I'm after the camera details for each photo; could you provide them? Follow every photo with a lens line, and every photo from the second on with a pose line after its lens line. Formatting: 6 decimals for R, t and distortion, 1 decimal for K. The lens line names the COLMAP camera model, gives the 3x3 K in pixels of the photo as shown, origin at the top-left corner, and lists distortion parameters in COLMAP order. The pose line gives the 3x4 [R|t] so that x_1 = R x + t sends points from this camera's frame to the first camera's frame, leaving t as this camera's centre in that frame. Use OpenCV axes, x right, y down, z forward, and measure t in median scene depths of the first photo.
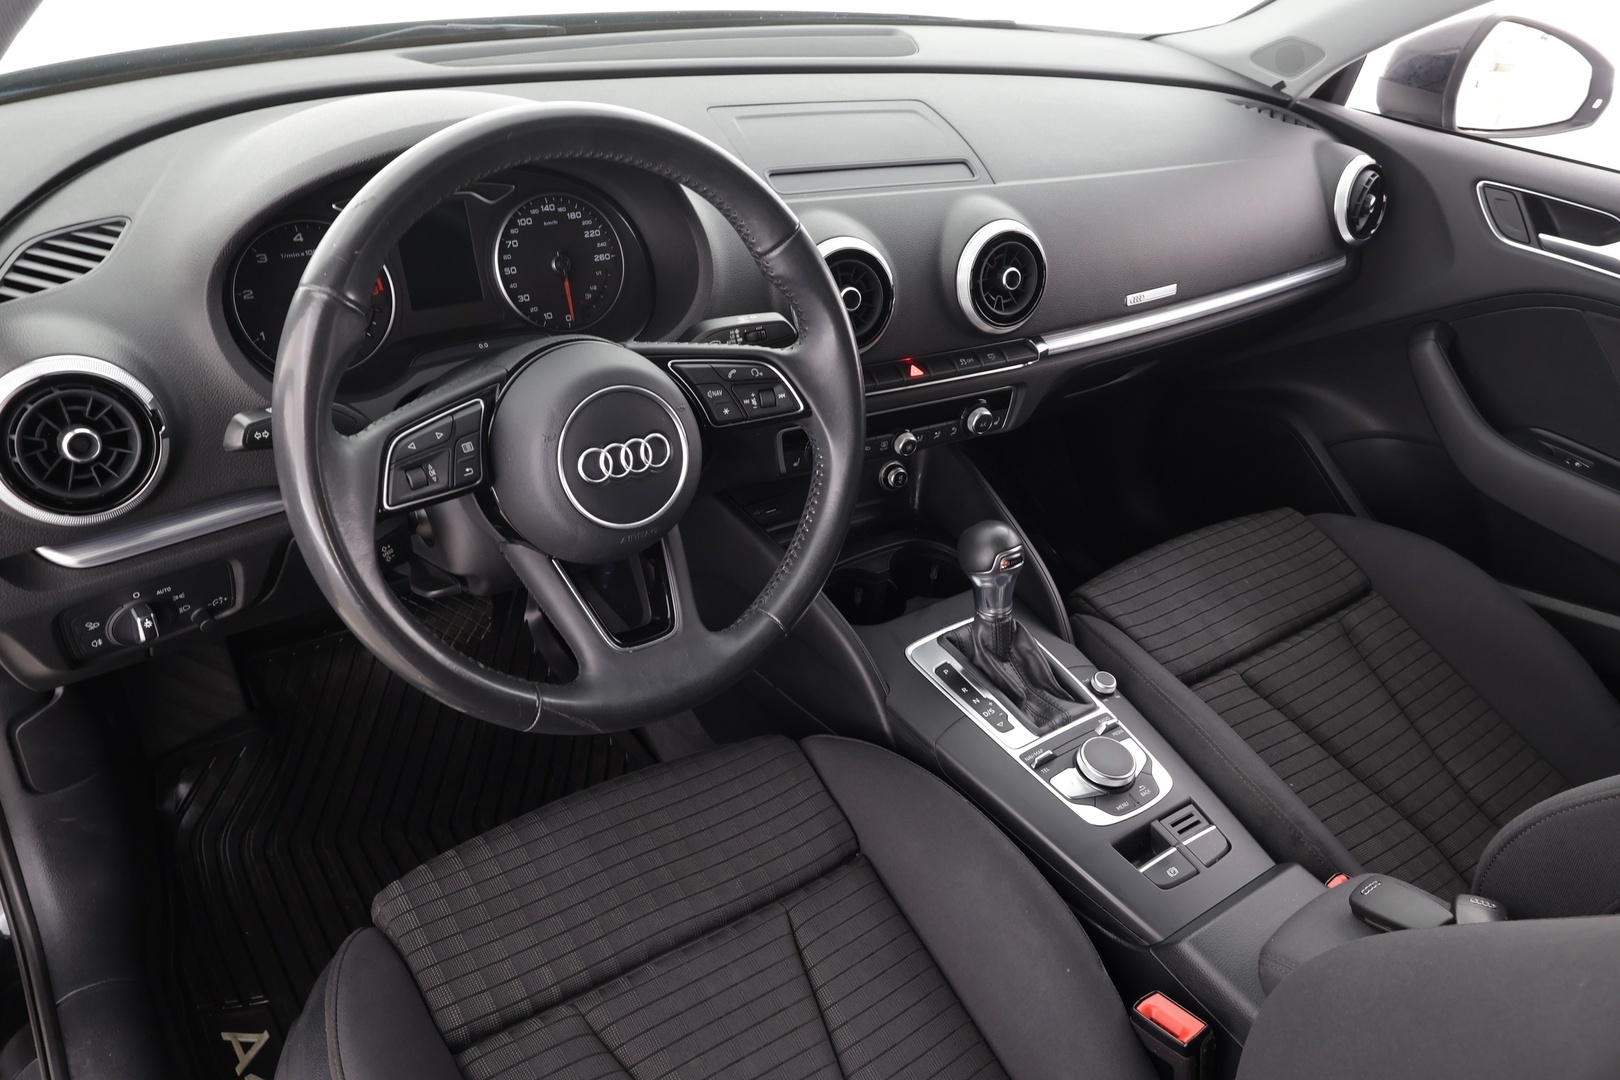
lens RADIAL K [[1137.3, 0, 799.5], [0, 1137.3, 555.1], [0, 0, 1]] dist [-0.007337, 0.004317]
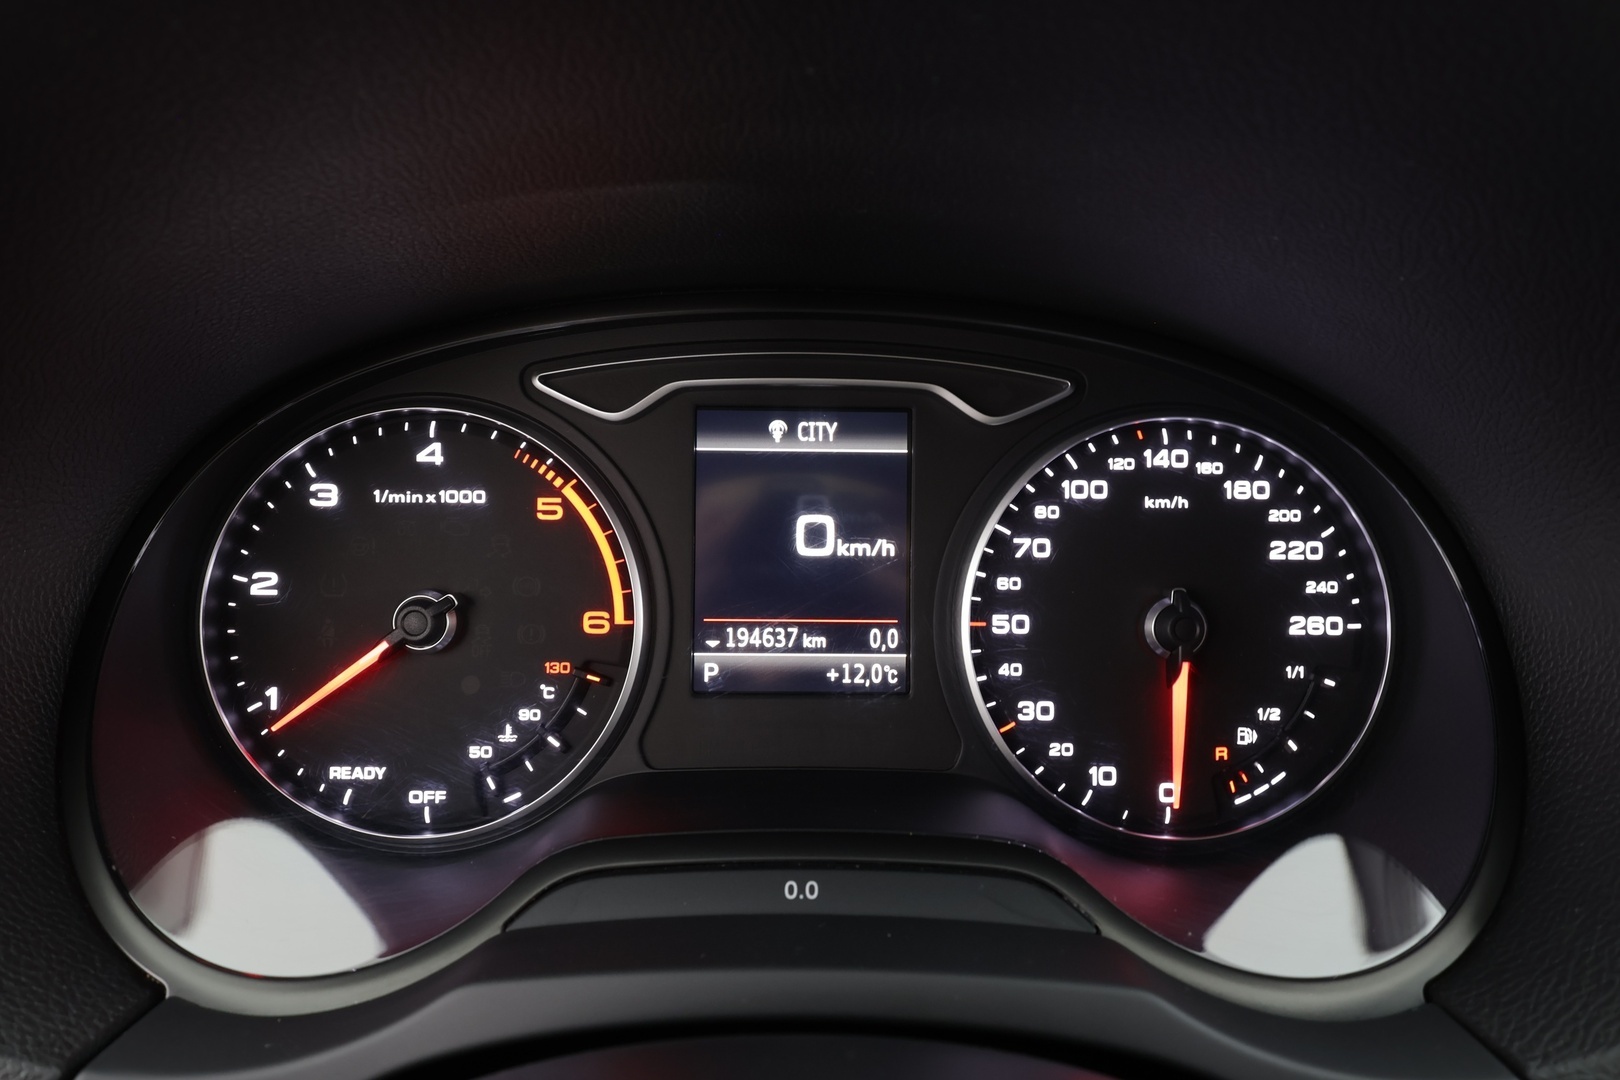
lens RADIAL K [[1049.3, 0, 776.4], [0, 1049.3, 548.0], [0, 0, 1]] dist [-0.002008, -0.000314]
pose [[0.820309, 0.125615, -0.557955, -0.133409], [-0.269024, 0.945662, -0.182620, -0.184255], [0.504697, 0.299908, 0.809528, 0.665239]]
